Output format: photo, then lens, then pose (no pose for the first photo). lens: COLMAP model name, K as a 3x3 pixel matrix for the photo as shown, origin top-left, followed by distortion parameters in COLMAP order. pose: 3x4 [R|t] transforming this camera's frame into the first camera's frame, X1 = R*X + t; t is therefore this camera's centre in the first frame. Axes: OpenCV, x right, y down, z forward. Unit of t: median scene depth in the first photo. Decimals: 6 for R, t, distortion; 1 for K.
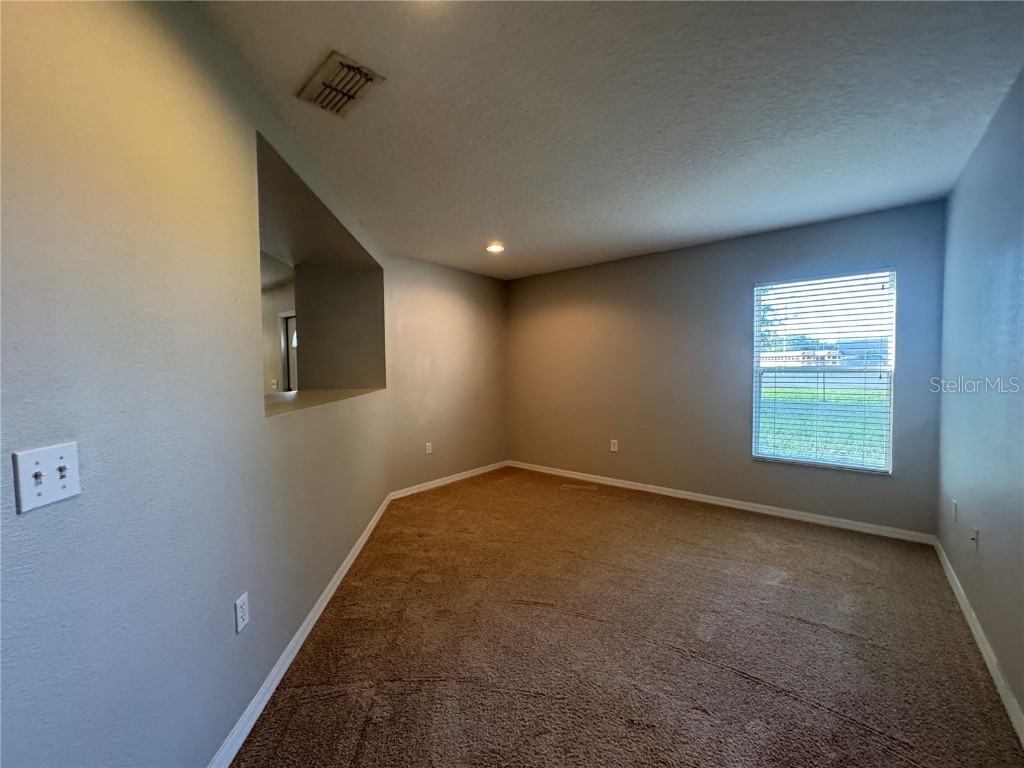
lens RADIAL K [[408.9, 0, 512.5], [0, 408.9, 385.6], [0, 0, 1]] dist [-0.001841, 0.000629]
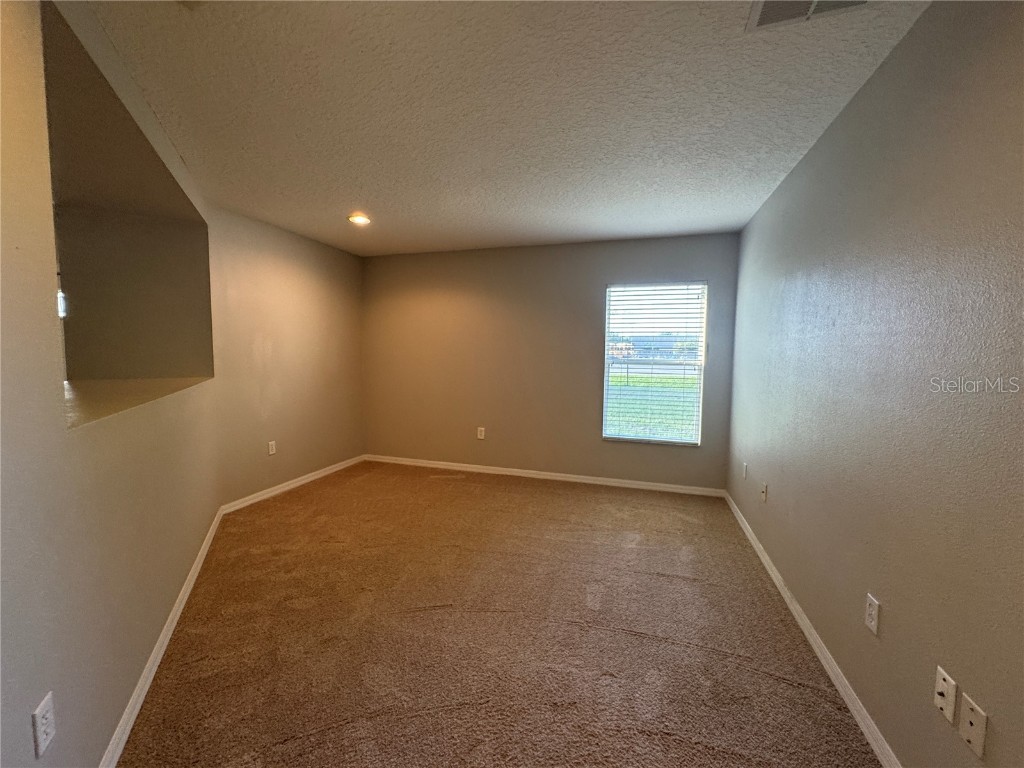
lens RADIAL K [[408.9, 0, 511.1], [0, 408.9, 385.0], [0, 0, 1]] dist [-0.001841, 0.000629]
pose [[0.925069, -0.007241, 0.379730, -0.115634], [-0.005932, 0.999421, 0.033509, -0.012983], [-0.379753, -0.033251, 0.924490, 0.064173]]
